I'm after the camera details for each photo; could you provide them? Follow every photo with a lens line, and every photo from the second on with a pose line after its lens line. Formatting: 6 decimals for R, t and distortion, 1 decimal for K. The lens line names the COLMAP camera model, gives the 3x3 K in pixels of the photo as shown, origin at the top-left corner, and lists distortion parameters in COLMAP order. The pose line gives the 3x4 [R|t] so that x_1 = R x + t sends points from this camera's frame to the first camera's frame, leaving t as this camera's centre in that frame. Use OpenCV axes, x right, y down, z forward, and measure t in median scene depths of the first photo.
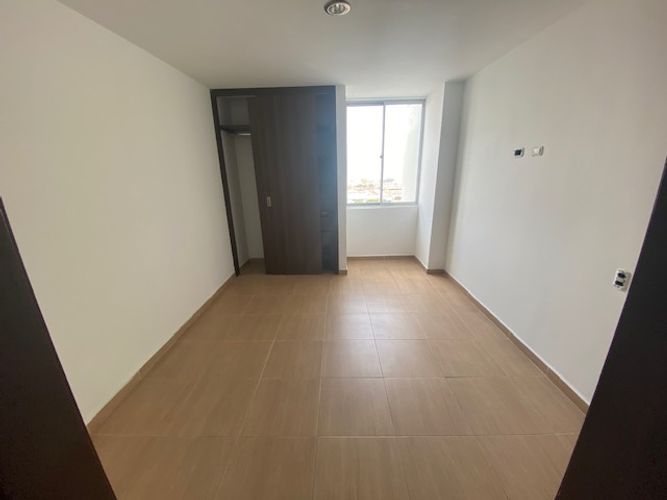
lens RADIAL K [[269.1, 0, 334.7], [0, 269.1, 250.2], [0, 0, 1]] dist [-0.009656, -0.003248]
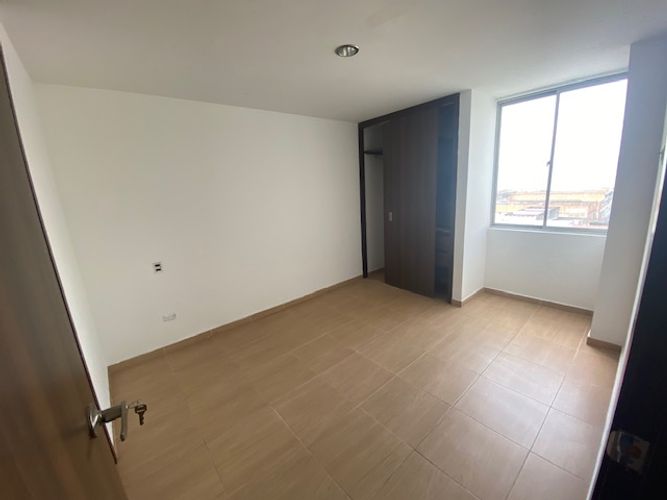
lens RADIAL K [[269.1, 0, 332.7], [0, 269.1, 252.1], [0, 0, 1]] dist [-0.009656, -0.003248]
pose [[0.654157, 0.160854, -0.739056, 0.385646], [-0.176838, 0.982569, 0.057331, -0.057134], [0.735395, 0.093190, 0.671200, 0.116550]]
